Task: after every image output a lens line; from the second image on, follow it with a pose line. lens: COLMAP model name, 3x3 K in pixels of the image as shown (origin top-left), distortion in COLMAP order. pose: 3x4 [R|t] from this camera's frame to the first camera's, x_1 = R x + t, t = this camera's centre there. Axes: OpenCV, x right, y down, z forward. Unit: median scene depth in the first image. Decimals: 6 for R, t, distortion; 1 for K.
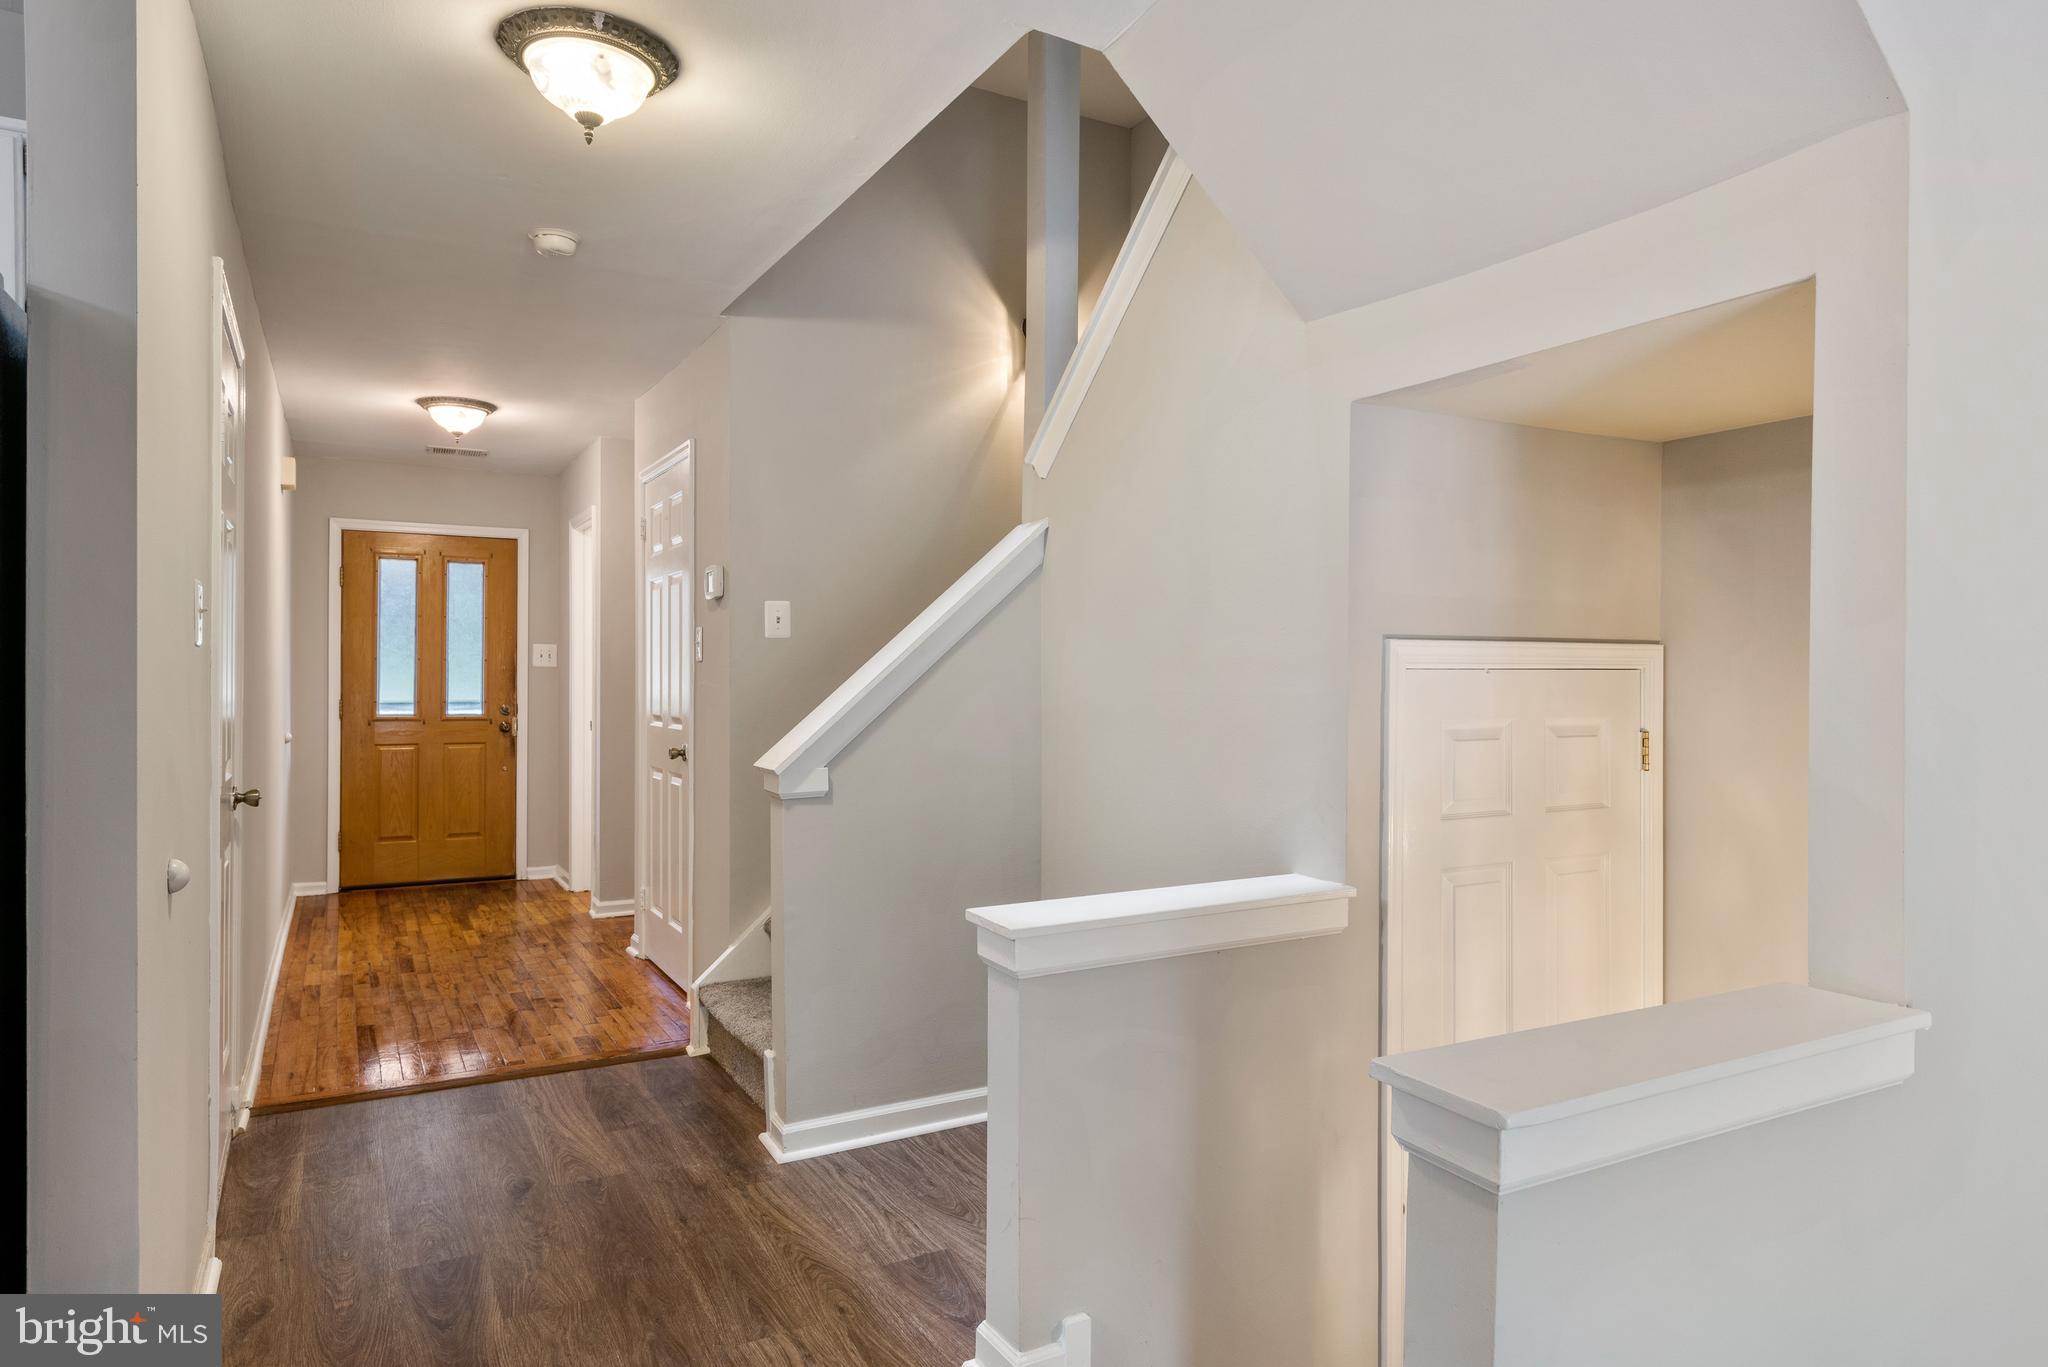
lens RADIAL K [[1229.8, 0, 1024.0], [0, 1229.8, 683.5], [0, 0, 1]] dist [0.033306, -0.025866]
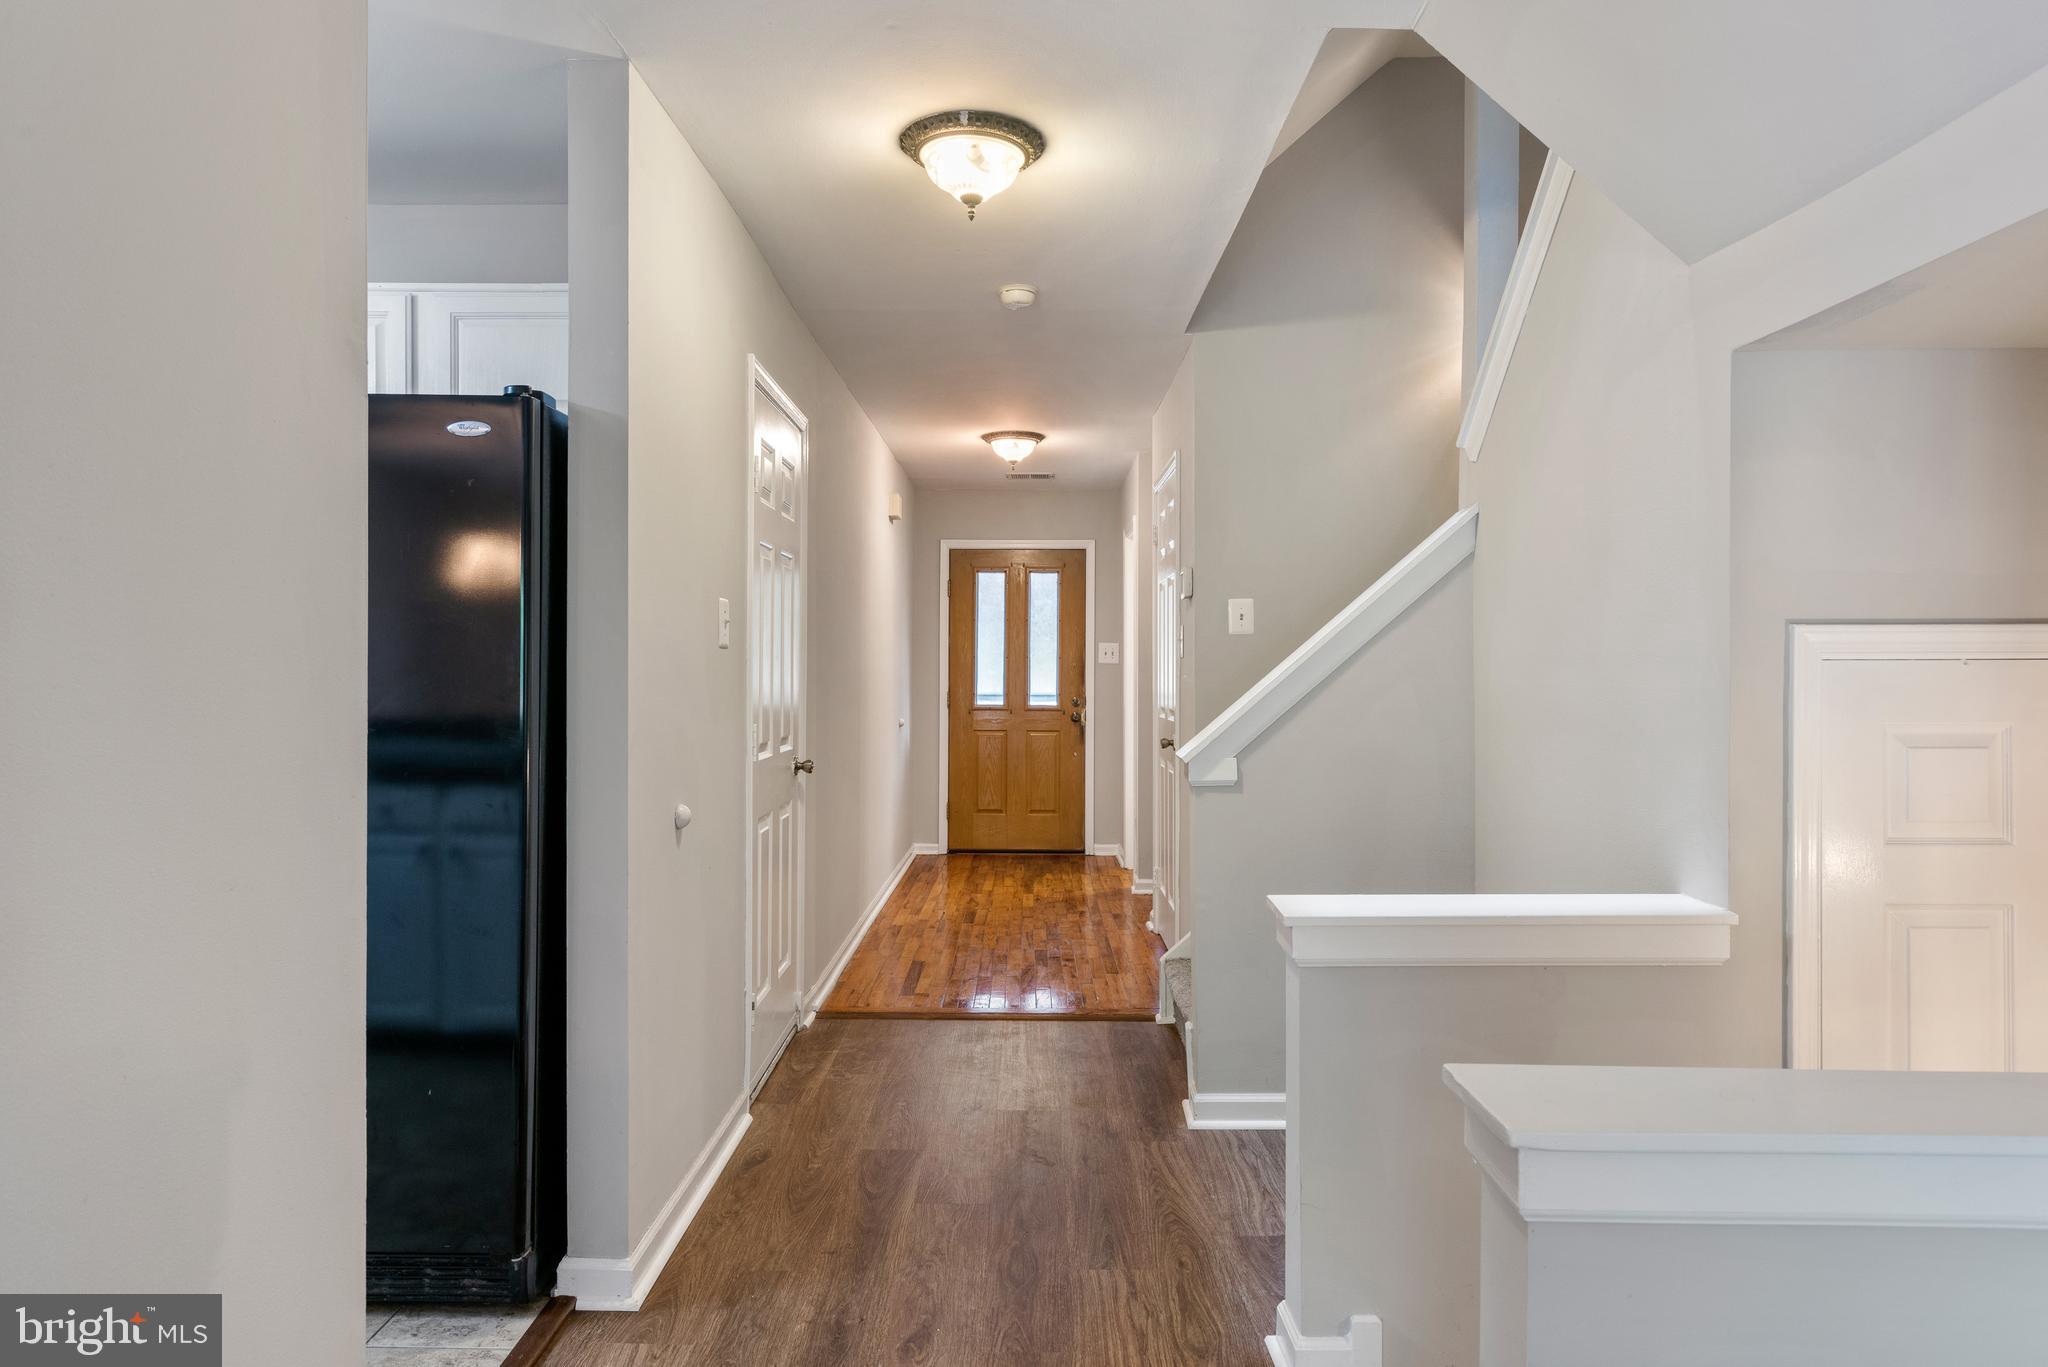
lens RADIAL K [[1237.2, 0, 1021.5], [0, 1237.2, 670.7], [0, 0, 1]] dist [0.023564, -0.000804]
pose [[0.870962, -0.001650, -0.491348, 0.157501], [-0.002054, 0.999973, -0.006999, 0.001672], [0.491347, 0.007106, 0.870935, -0.002775]]
